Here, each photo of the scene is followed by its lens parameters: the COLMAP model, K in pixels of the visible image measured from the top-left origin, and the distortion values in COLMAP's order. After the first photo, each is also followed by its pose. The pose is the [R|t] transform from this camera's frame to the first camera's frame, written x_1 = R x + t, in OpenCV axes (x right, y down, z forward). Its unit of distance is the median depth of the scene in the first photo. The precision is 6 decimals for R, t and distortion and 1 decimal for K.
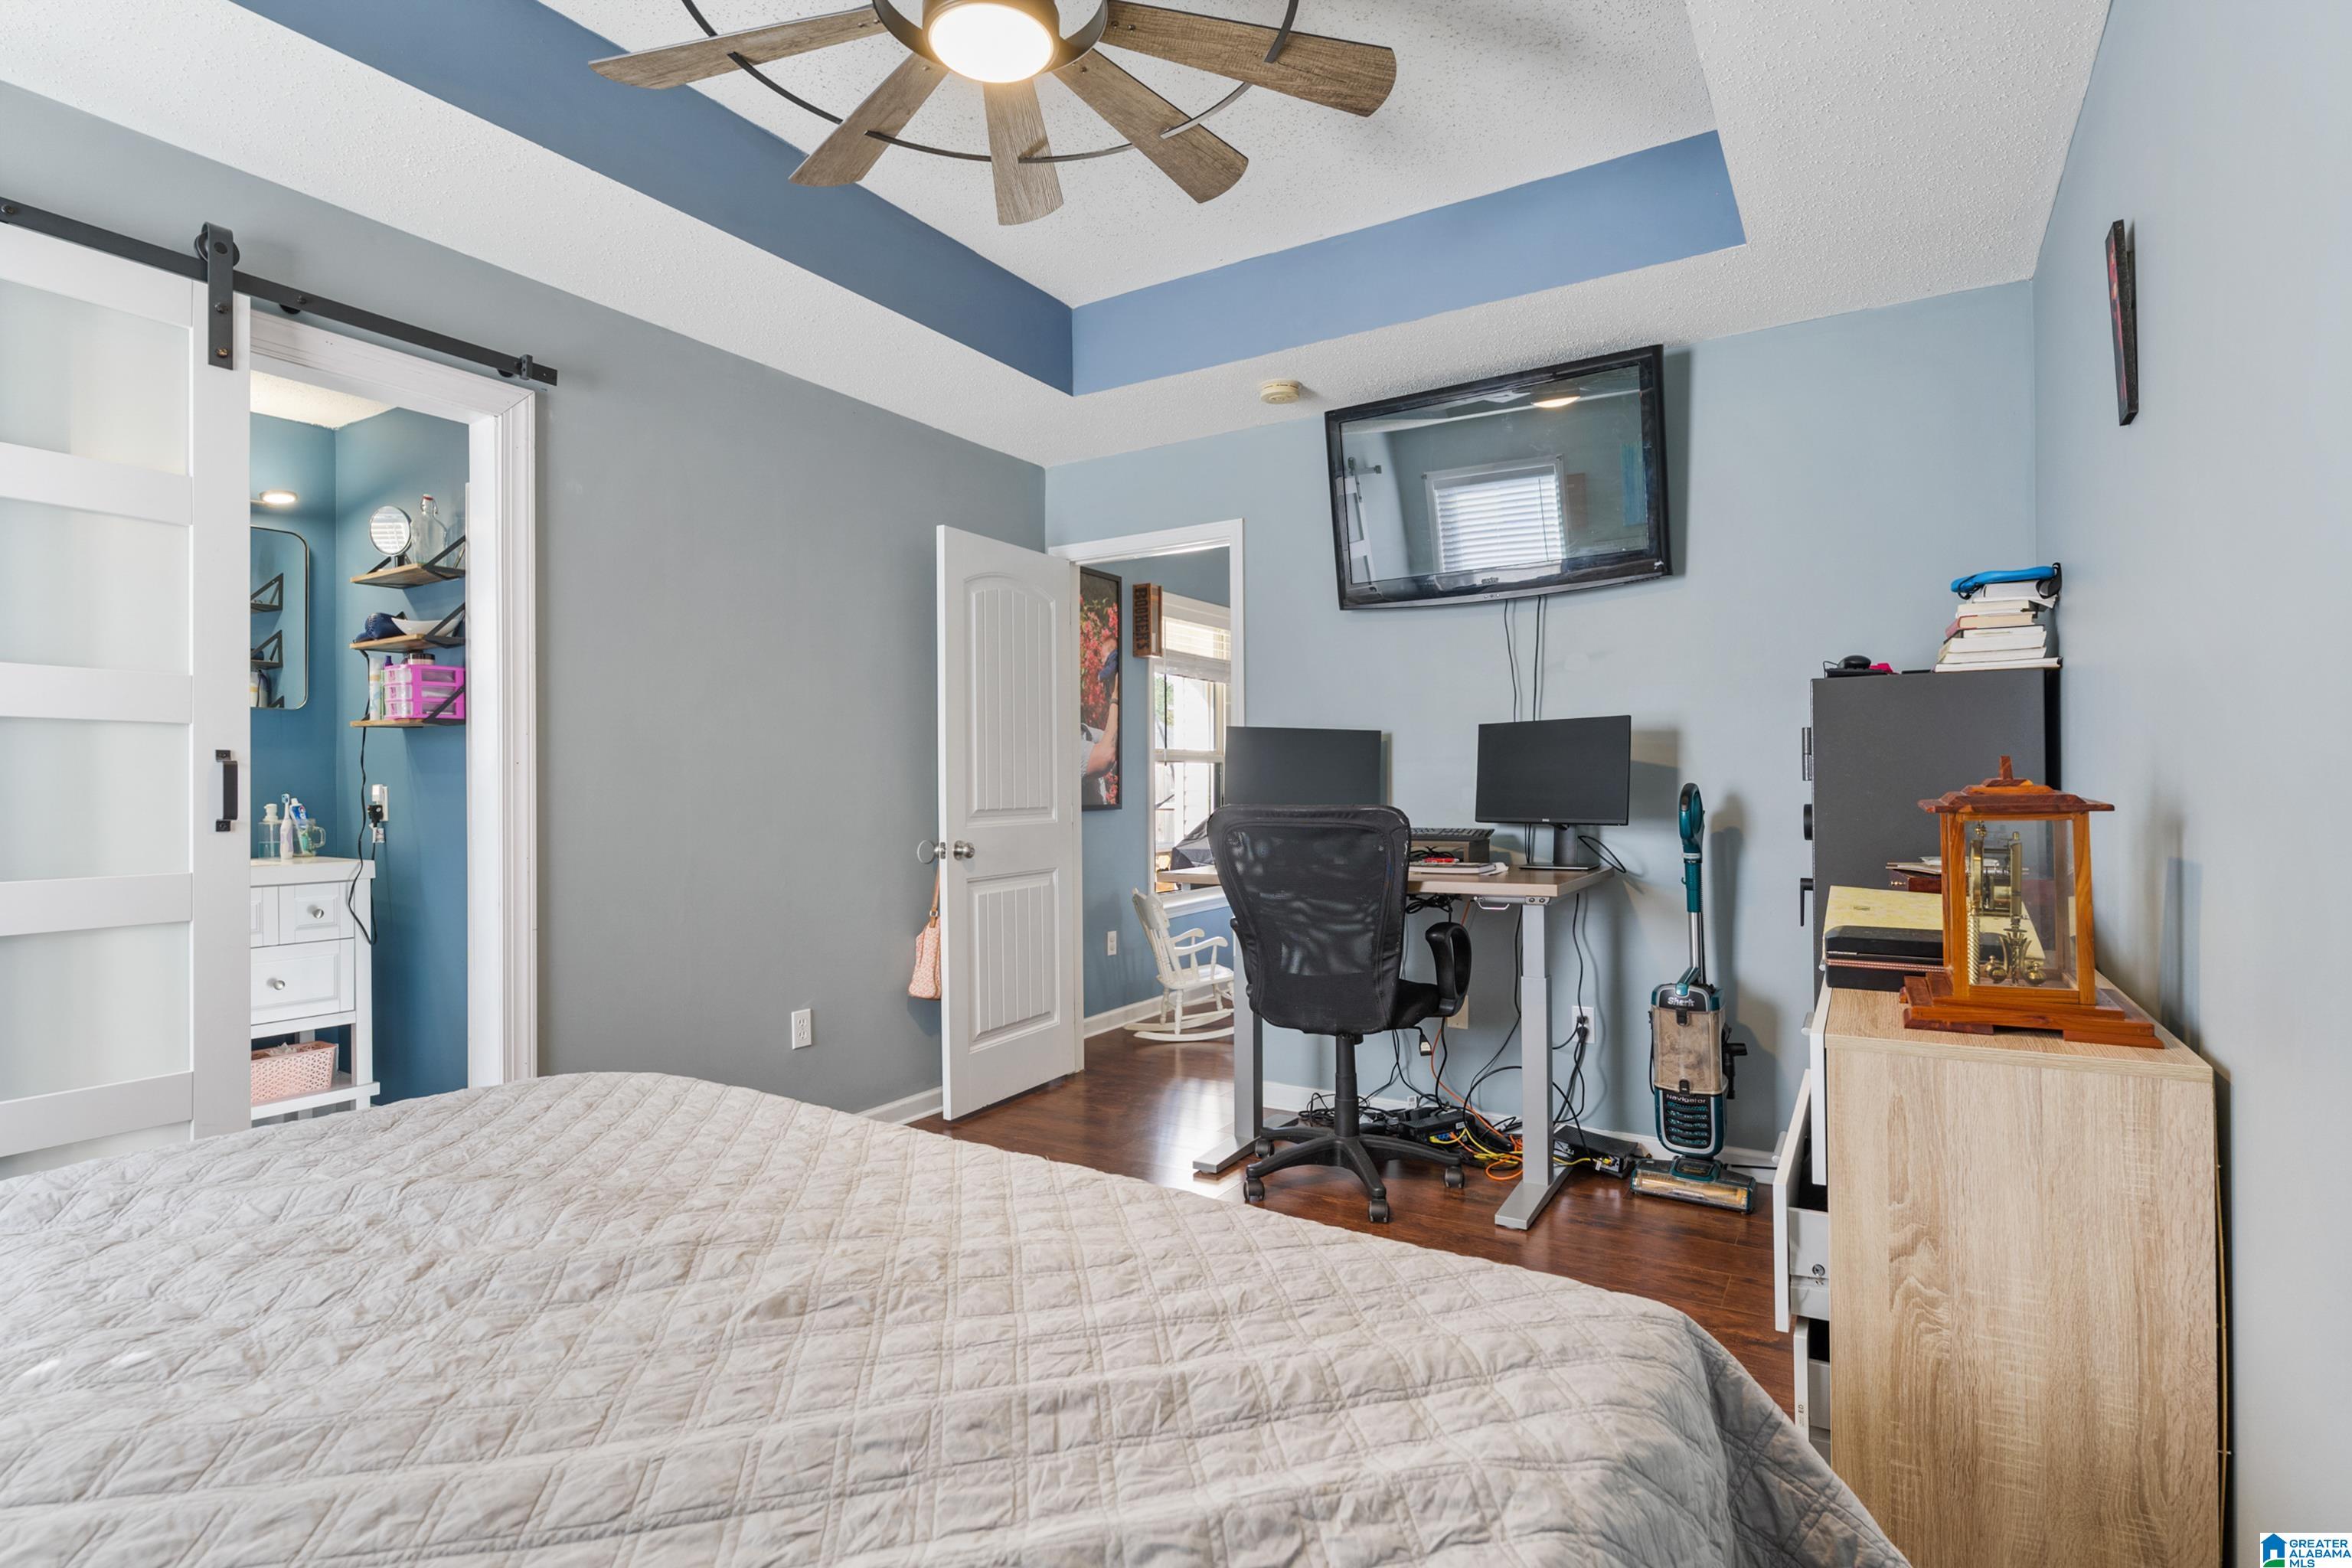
lens RADIAL K [[1159.4, 0, 1175.7], [0, 1159.4, 788.1], [0, 0, 1]] dist [-0.003491, -0.000401]
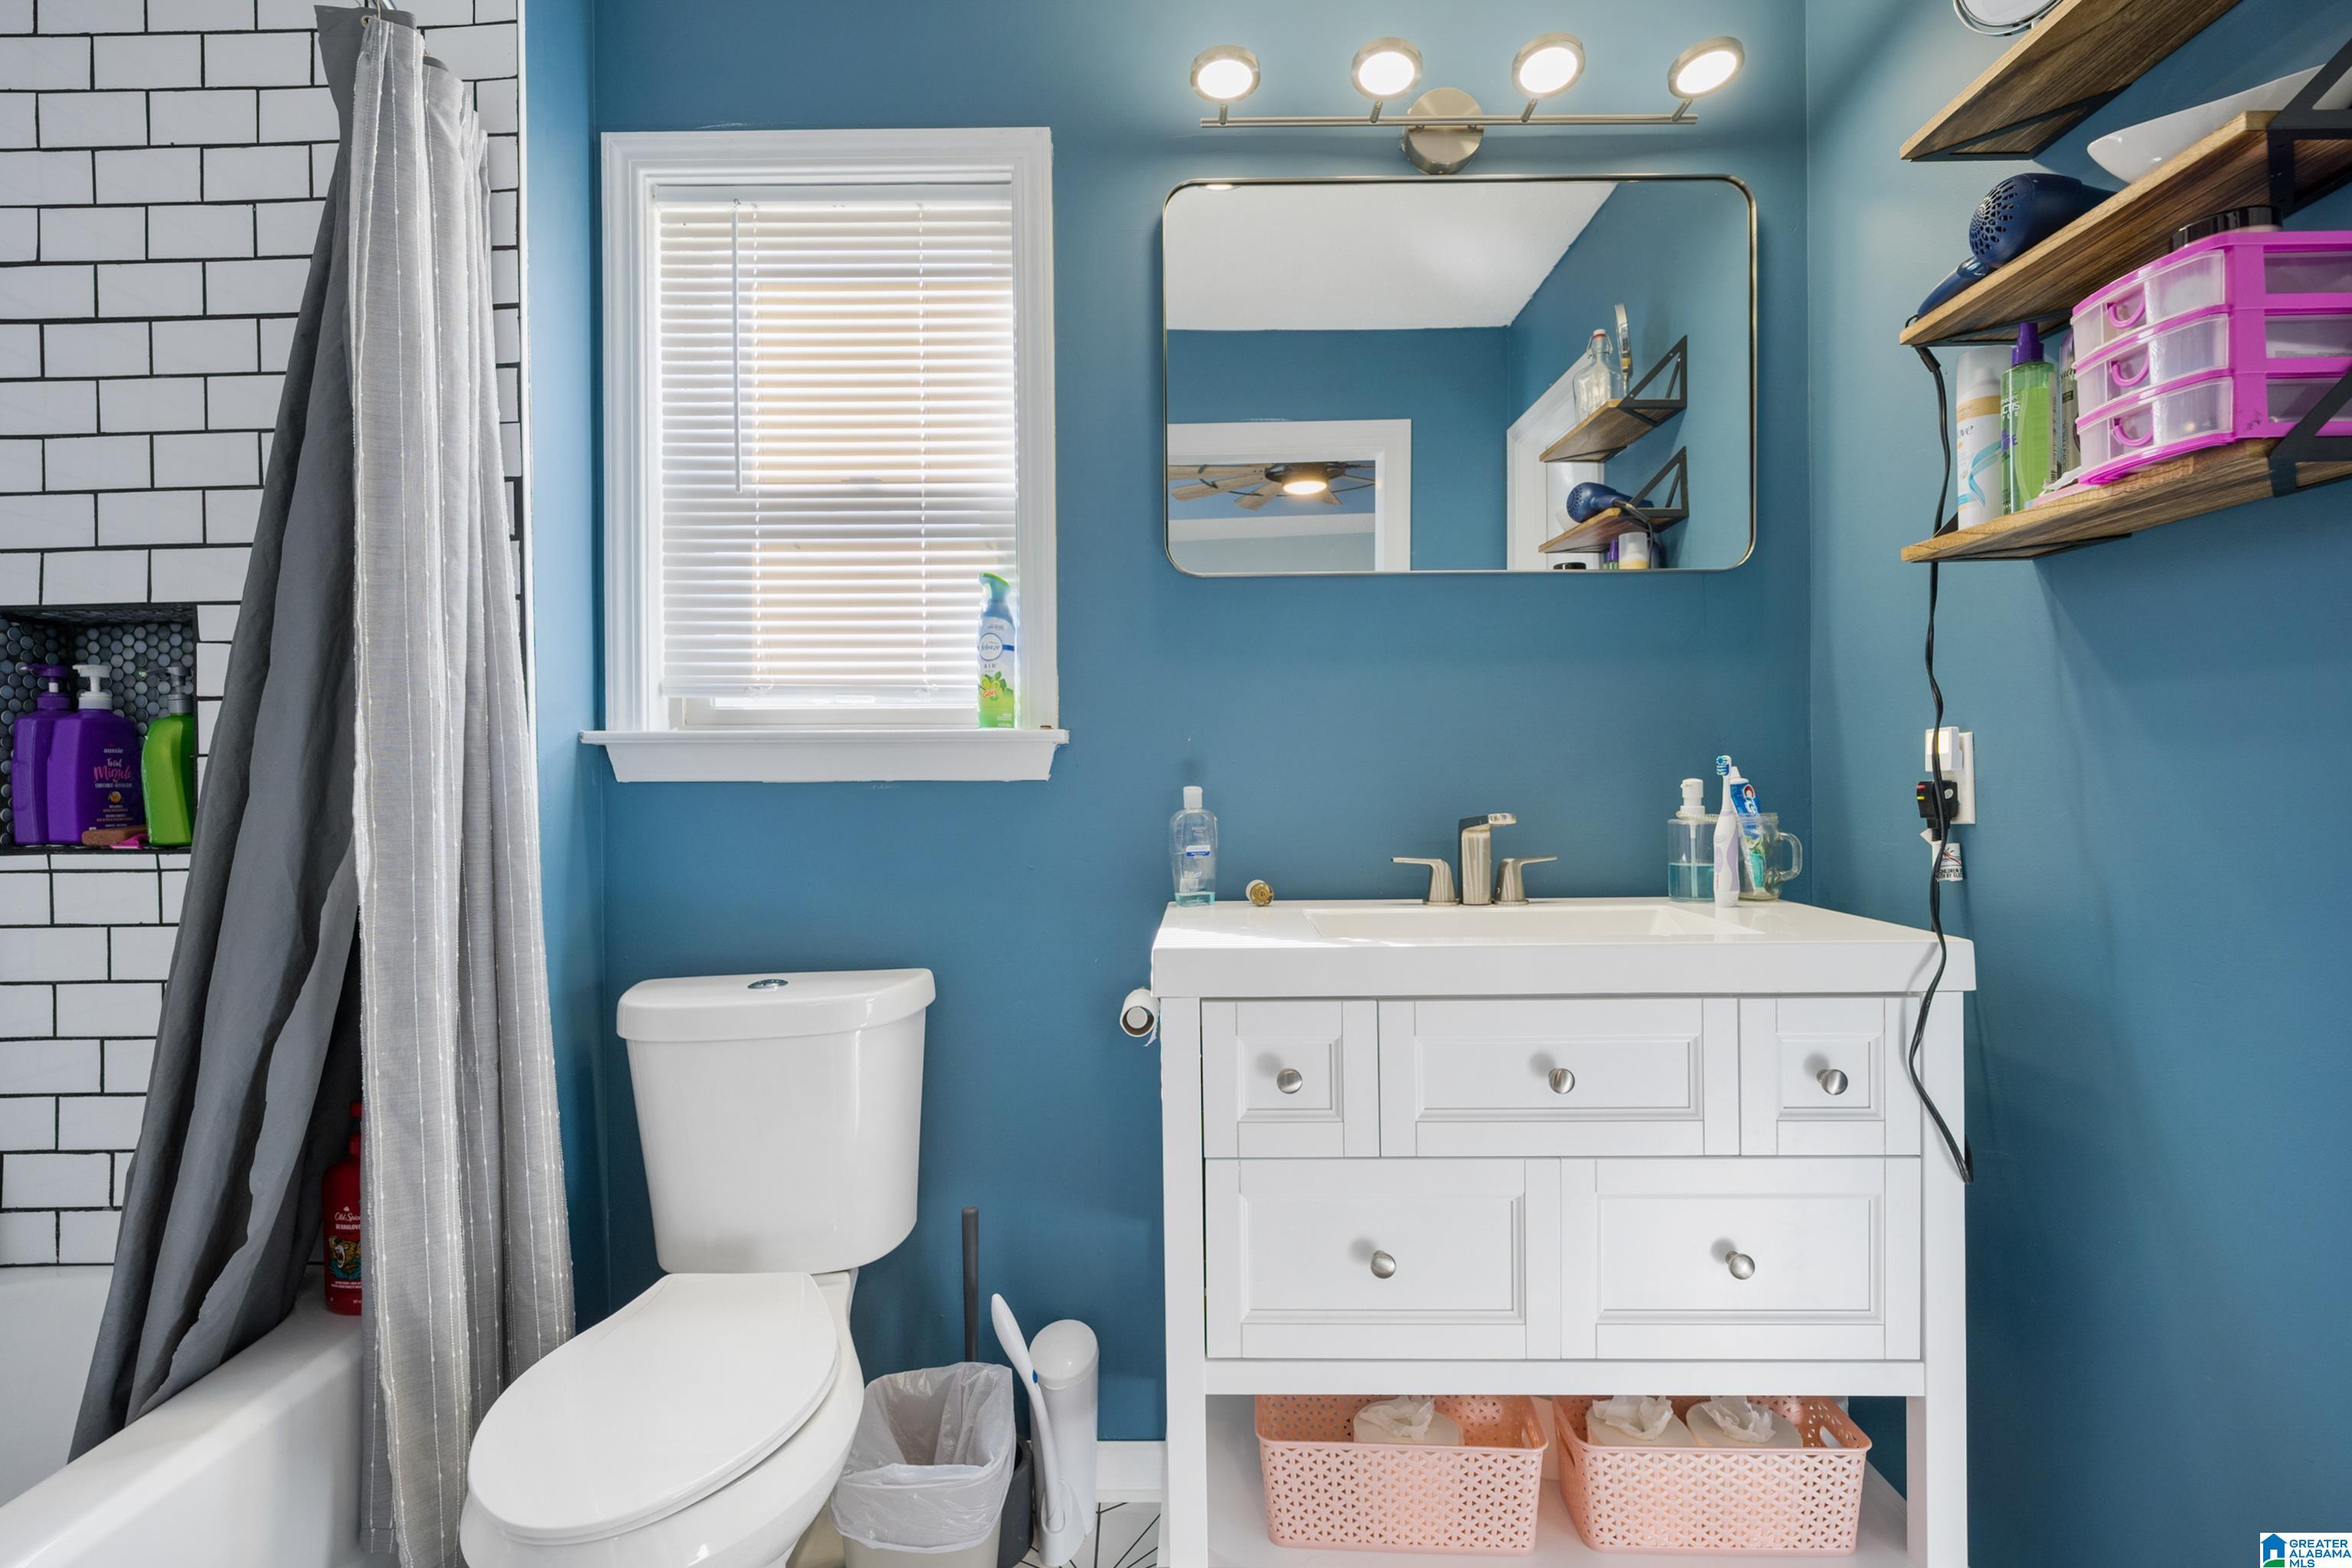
lens RADIAL K [[1159.4, 0, 1175.2], [0, 1159.4, 785.4], [0, 0, 1]] dist [-0.003491, -0.000401]
pose [[0.531341, 0.000450, -0.847158, -0.513738], [0.002437, 0.999995, 0.002060, 0.014872], [0.847155, -0.003159, 0.531337, 0.599574]]
